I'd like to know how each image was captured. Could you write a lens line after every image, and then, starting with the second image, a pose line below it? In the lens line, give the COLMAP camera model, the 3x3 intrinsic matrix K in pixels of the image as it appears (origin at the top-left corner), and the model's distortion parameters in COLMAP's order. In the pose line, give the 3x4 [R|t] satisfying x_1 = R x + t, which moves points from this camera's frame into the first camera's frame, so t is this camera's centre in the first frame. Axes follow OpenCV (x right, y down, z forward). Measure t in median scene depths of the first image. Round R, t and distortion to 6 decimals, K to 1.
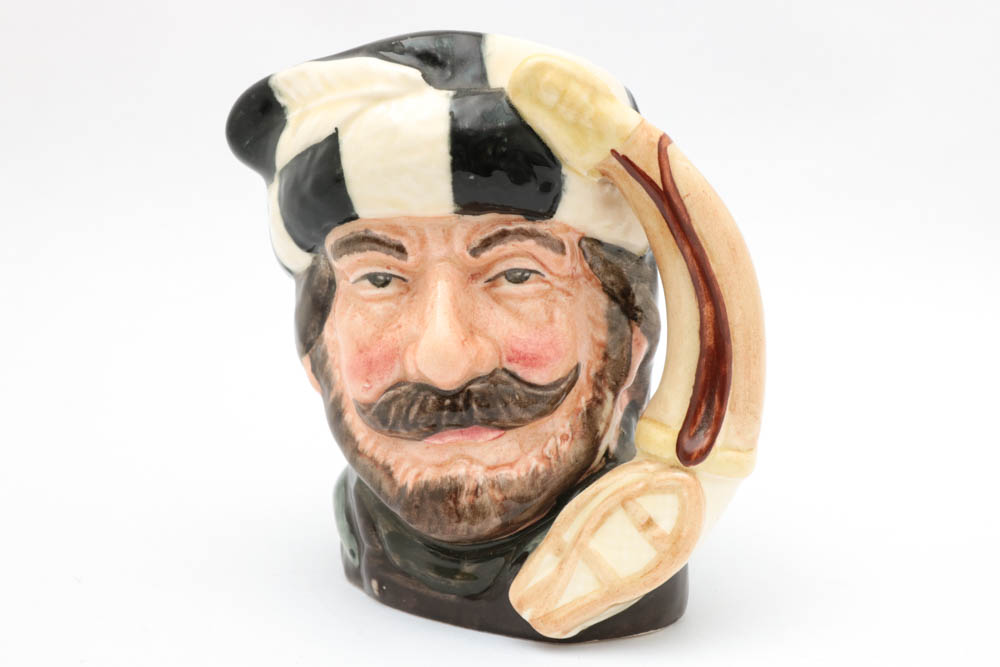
lens RADIAL K [[2393.0, 0, 496.3], [0, 2393.0, 337.3], [0, 0, 1]] dist [-0.077989, 0.000000]
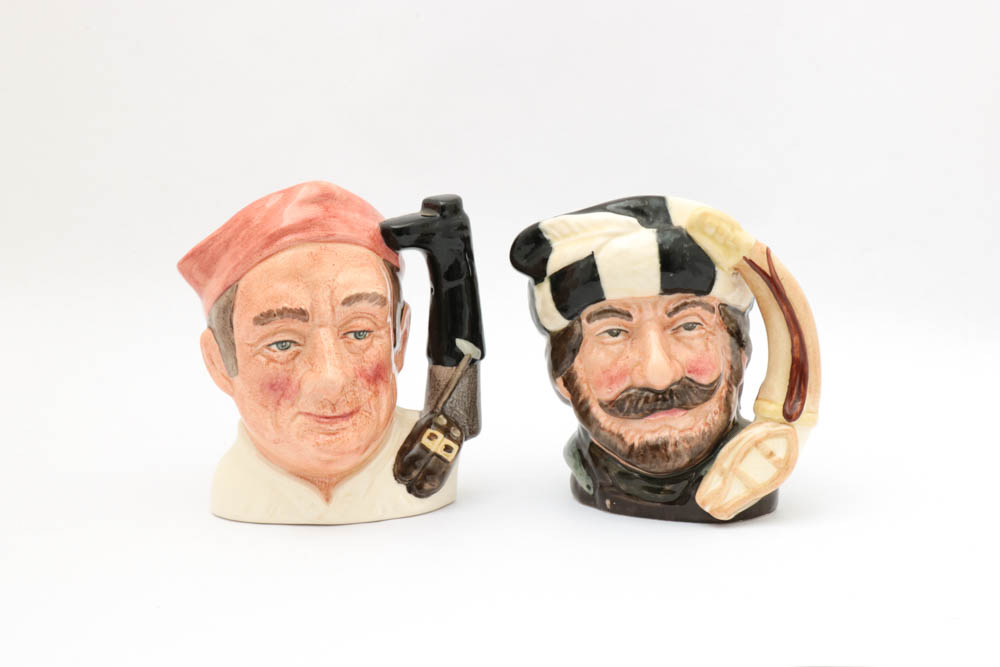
lens RADIAL K [[2393.0, 0, 502.4], [0, 2393.0, 330.4], [0, 0, 1]] dist [-0.077989, 0.000000]
pose [[0.980969, -0.055168, 0.186163, -0.478809], [0.059200, 0.998115, -0.016164, -0.001241], [-0.184920, 0.026878, 0.982386, -0.791699]]
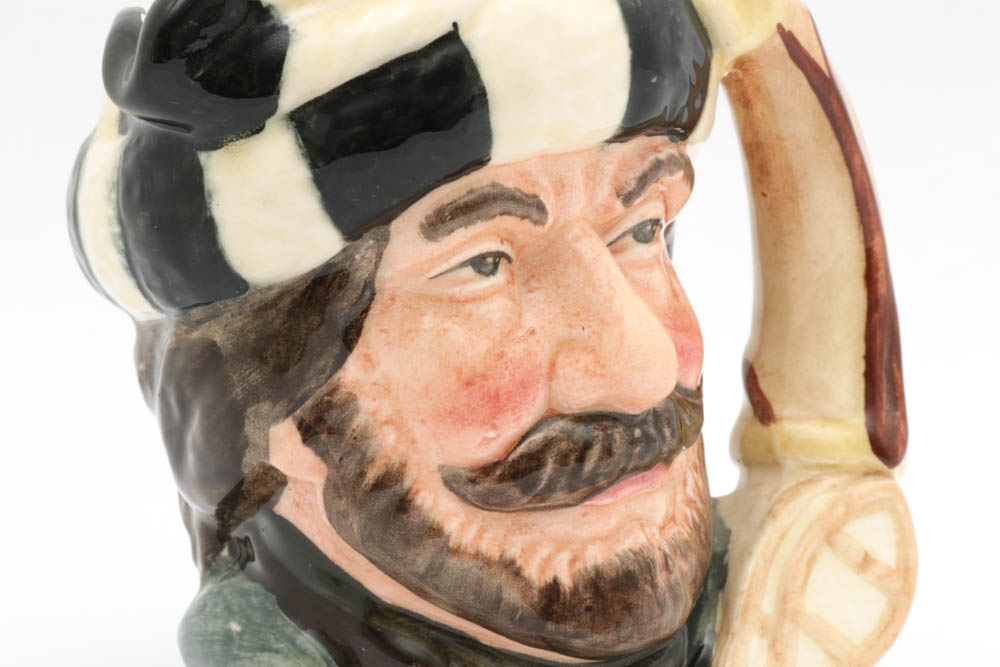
lens RADIAL K [[3663.9, 0, 499.3], [0, 3663.9, 334.1], [0, 0, 1]] dist [0.011374, 0.000000]
pose [[0.630064, -0.125114, 0.766398, -0.792340], [0.164544, 0.986035, 0.025696, -0.030371], [-0.758910, 0.109916, 0.641852, 0.388764]]
